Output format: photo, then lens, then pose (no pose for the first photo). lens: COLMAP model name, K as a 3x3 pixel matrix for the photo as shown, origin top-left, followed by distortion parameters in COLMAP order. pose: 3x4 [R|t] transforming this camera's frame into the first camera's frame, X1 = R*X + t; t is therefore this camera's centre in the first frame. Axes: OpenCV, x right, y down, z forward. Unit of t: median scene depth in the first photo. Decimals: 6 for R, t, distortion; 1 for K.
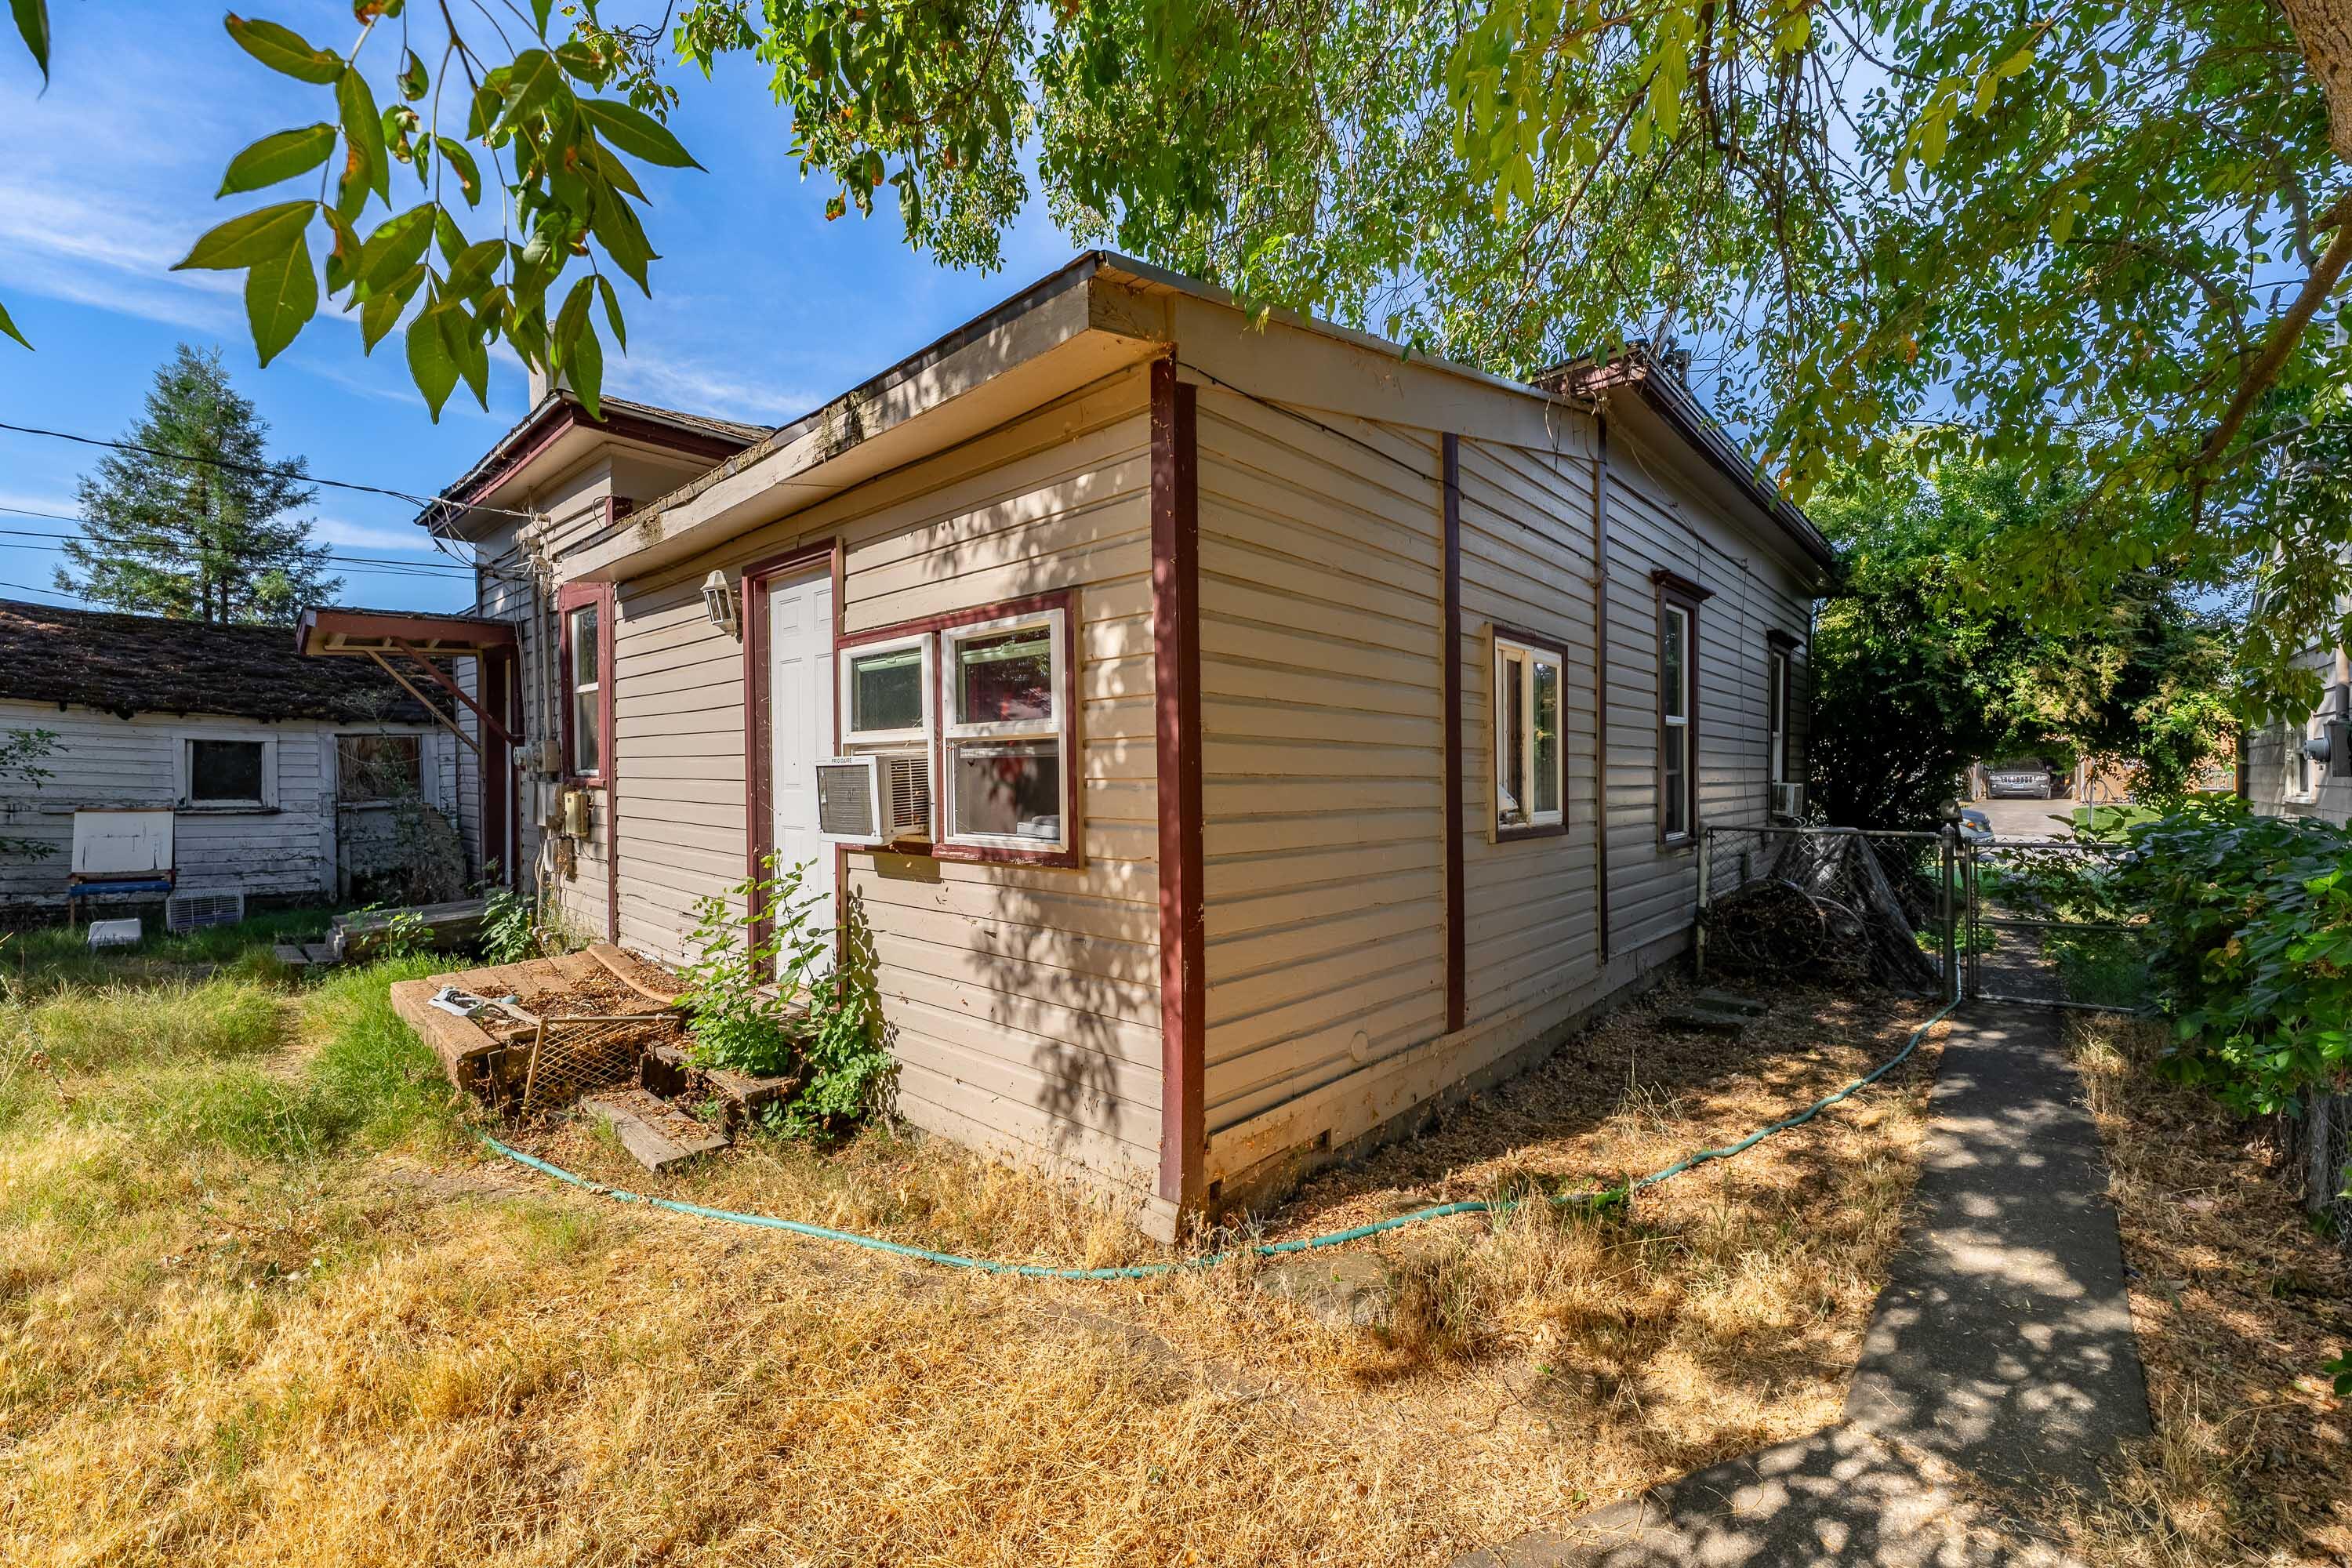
lens RADIAL K [[932.5, 0, 1176.0], [0, 932.5, 784.0], [0, 0, 1]] dist [-0.002150, 0.000093]
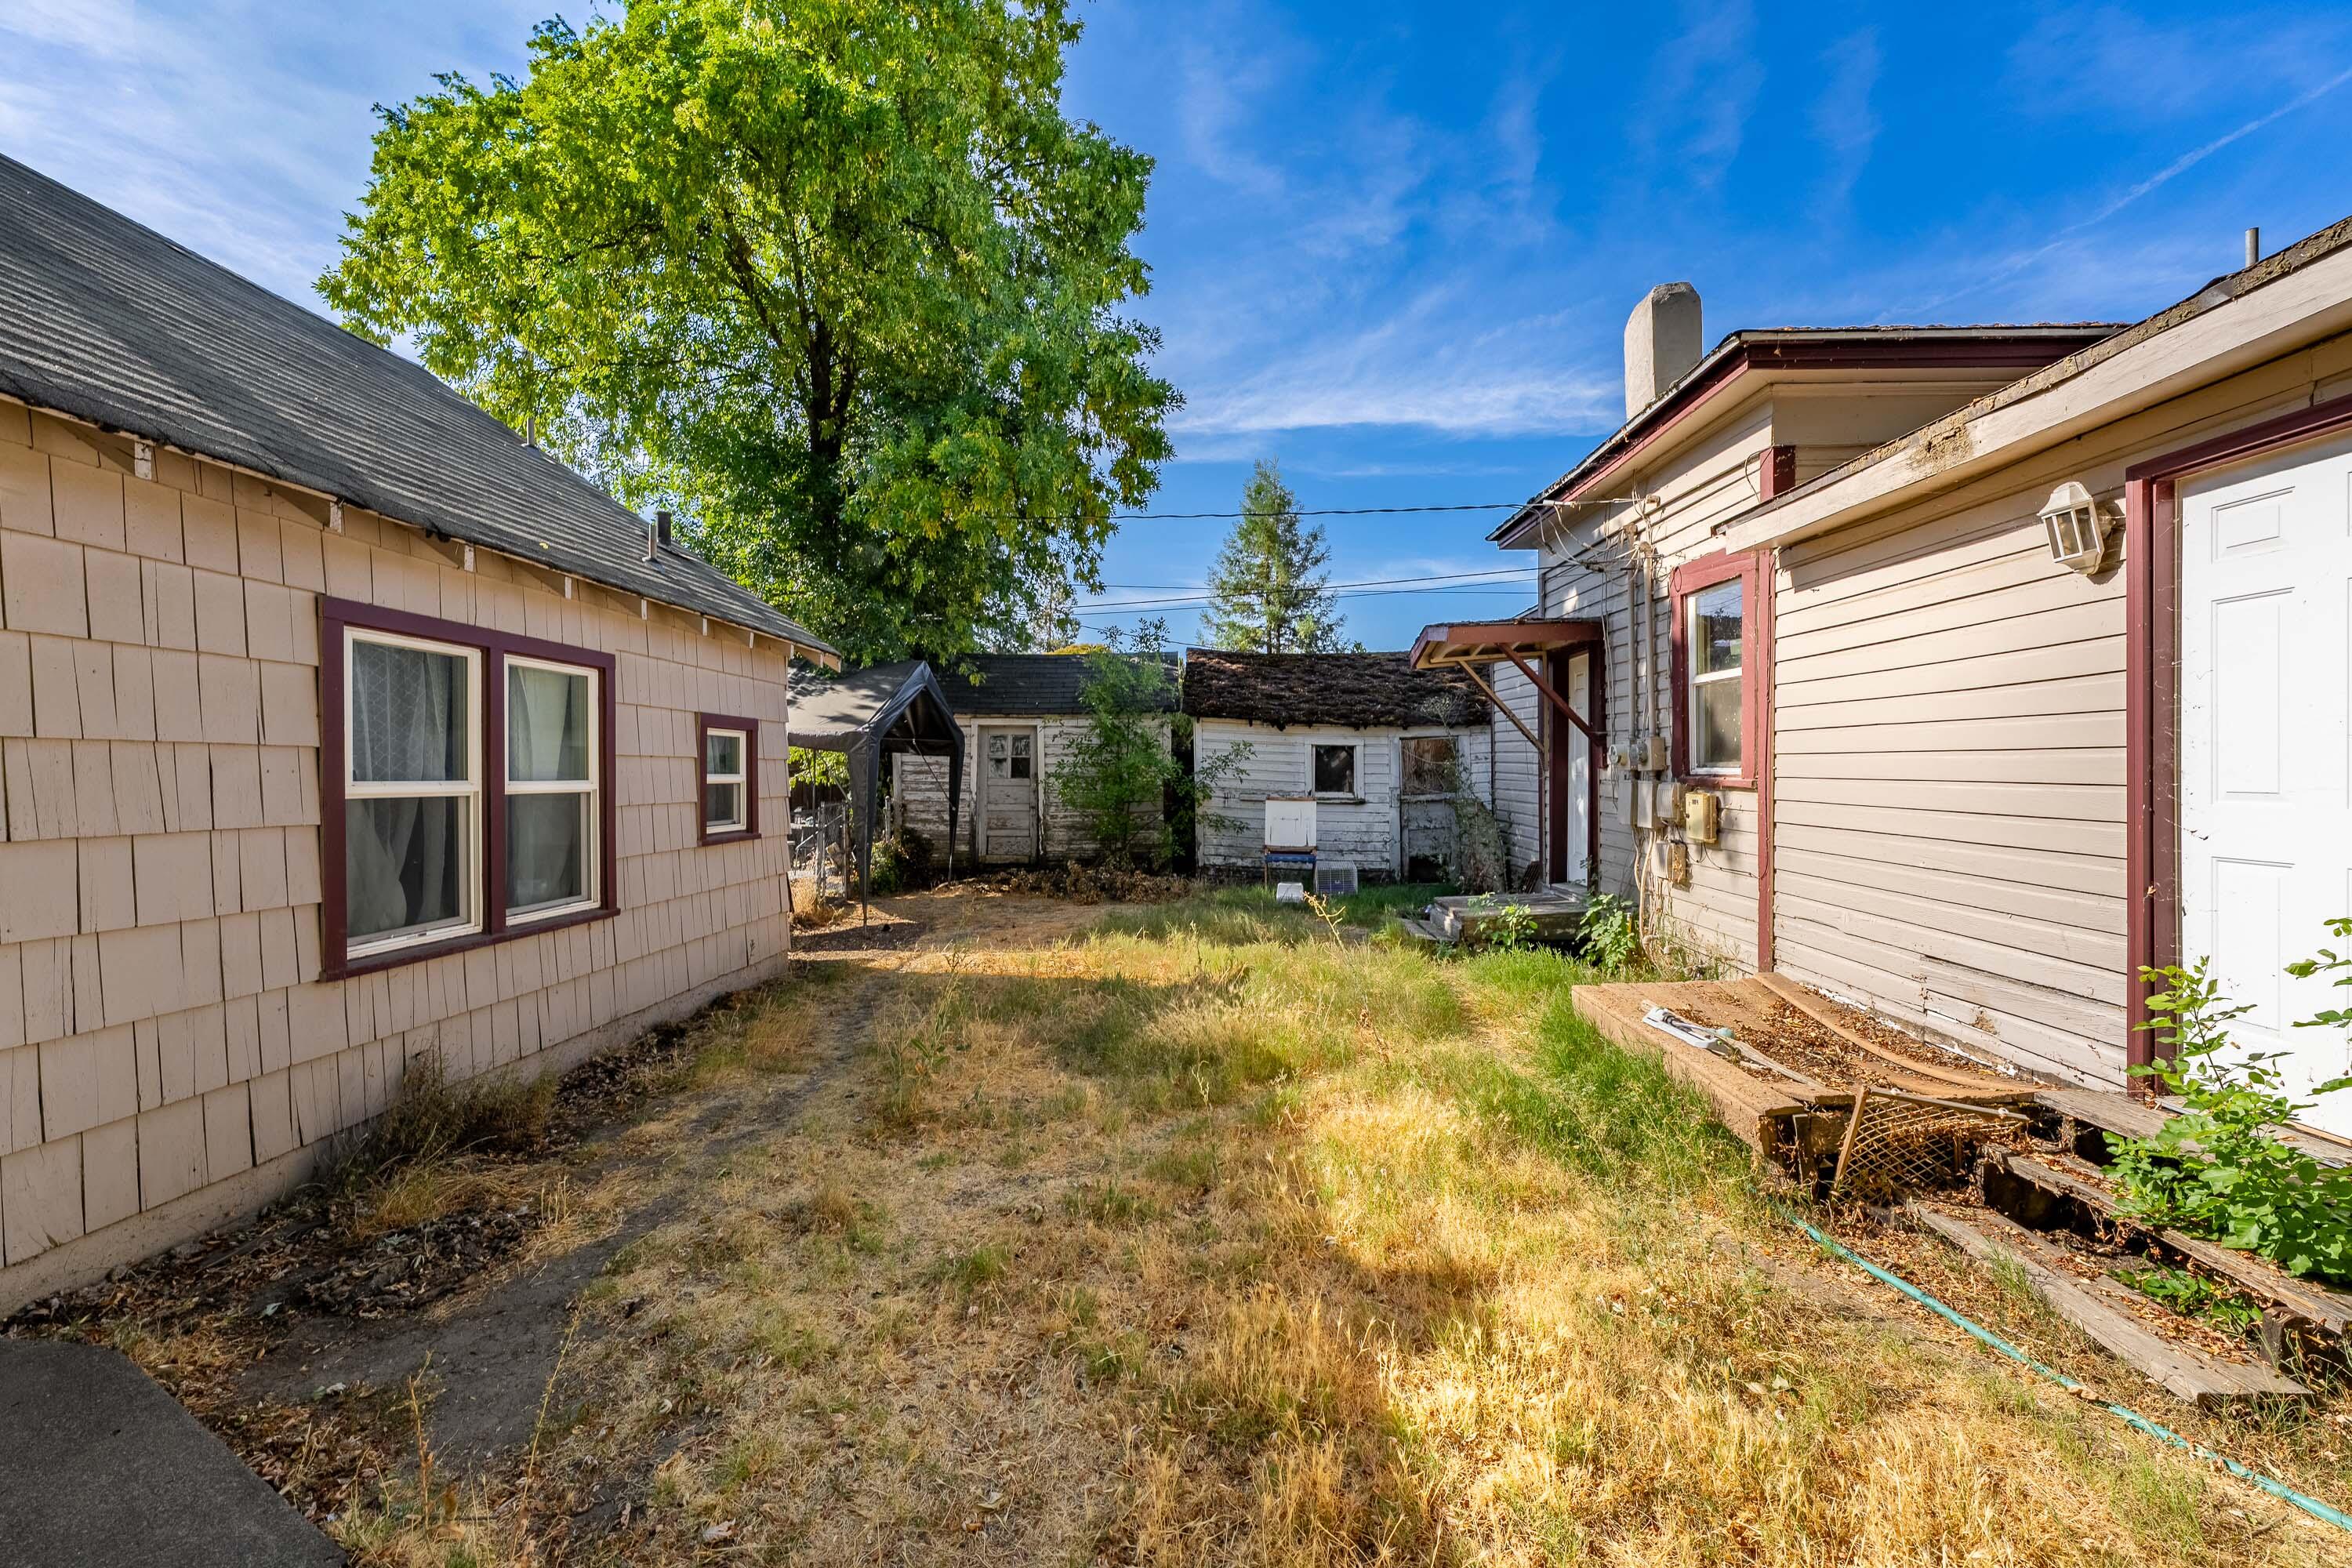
lens RADIAL K [[932.5, 0, 1176.0], [0, 932.5, 784.0], [0, 0, 1]] dist [-0.002150, 0.000093]
pose [[0.644509, 0.010095, -0.764530, -0.241335], [-0.005697, 0.999948, 0.008401, -0.004046], [0.764576, -0.001059, 0.644533, 0.026851]]
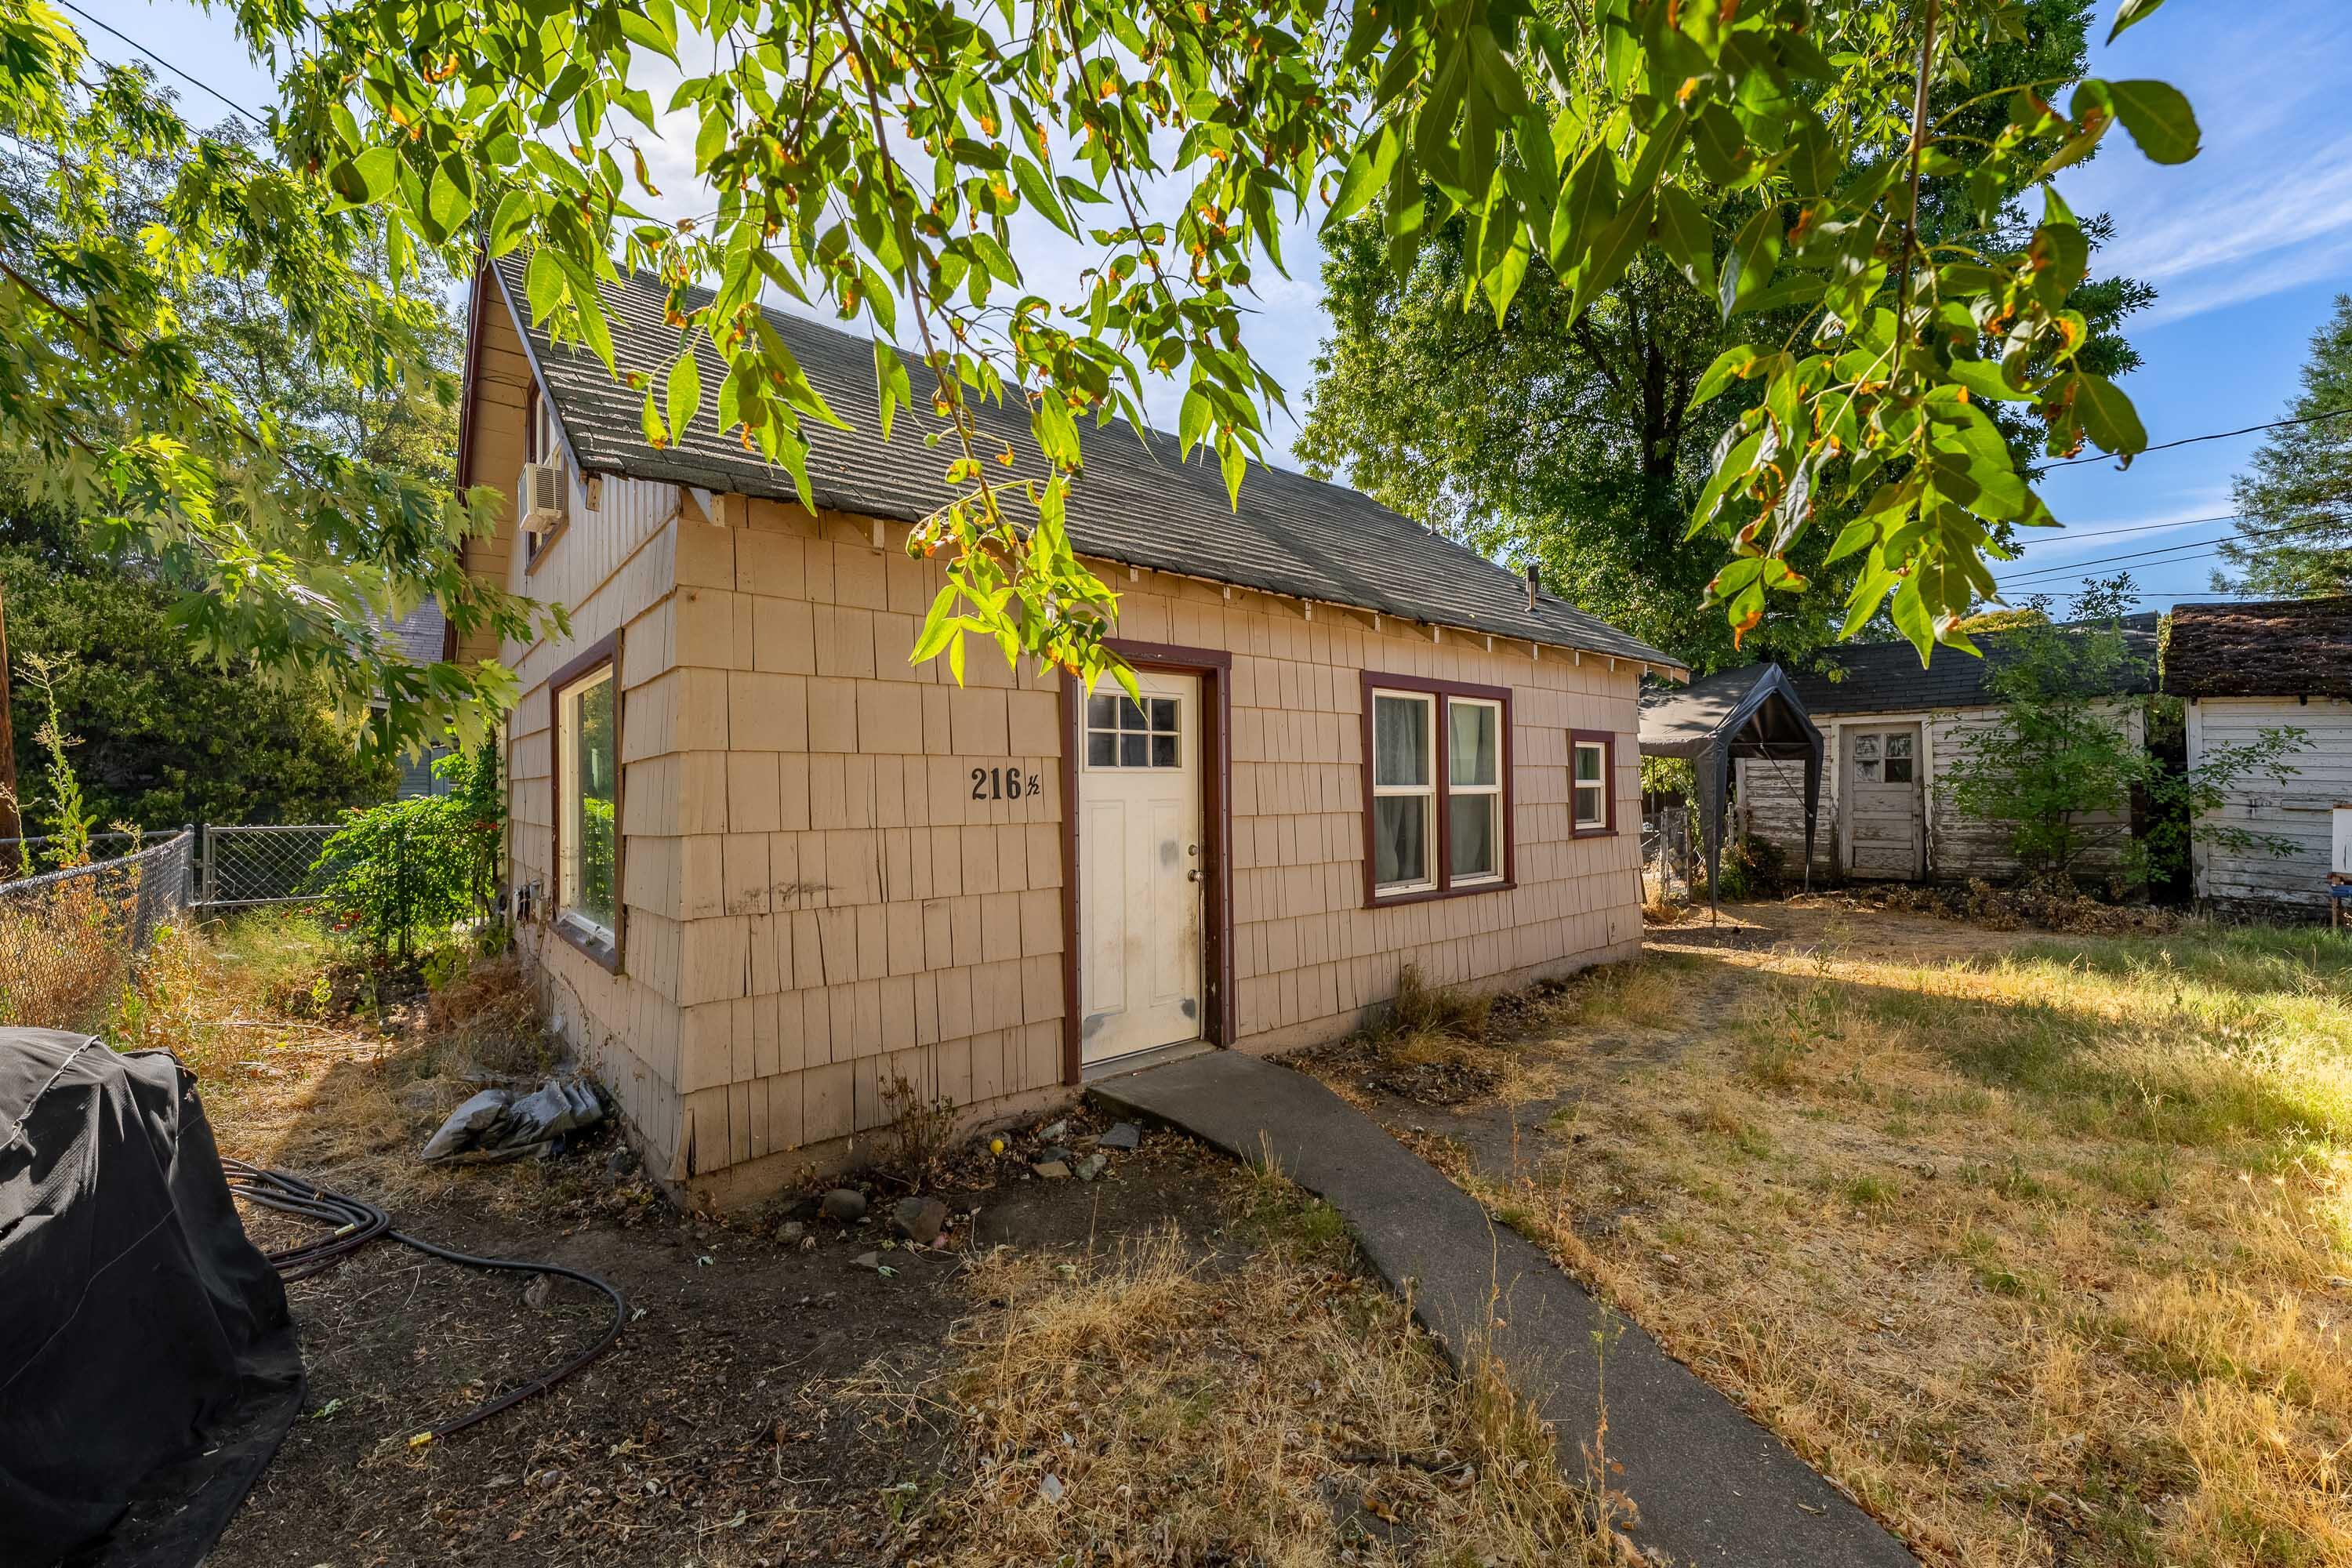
lens RADIAL K [[932.5, 0, 1176.0], [0, 932.5, 784.0], [0, 0, 1]] dist [-0.002150, 0.000093]
pose [[-0.122774, -0.001953, -0.992433, -0.098808], [0.005218, 0.999983, -0.002613, 0.001485], [0.992421, -0.005499, -0.122762, -0.061456]]
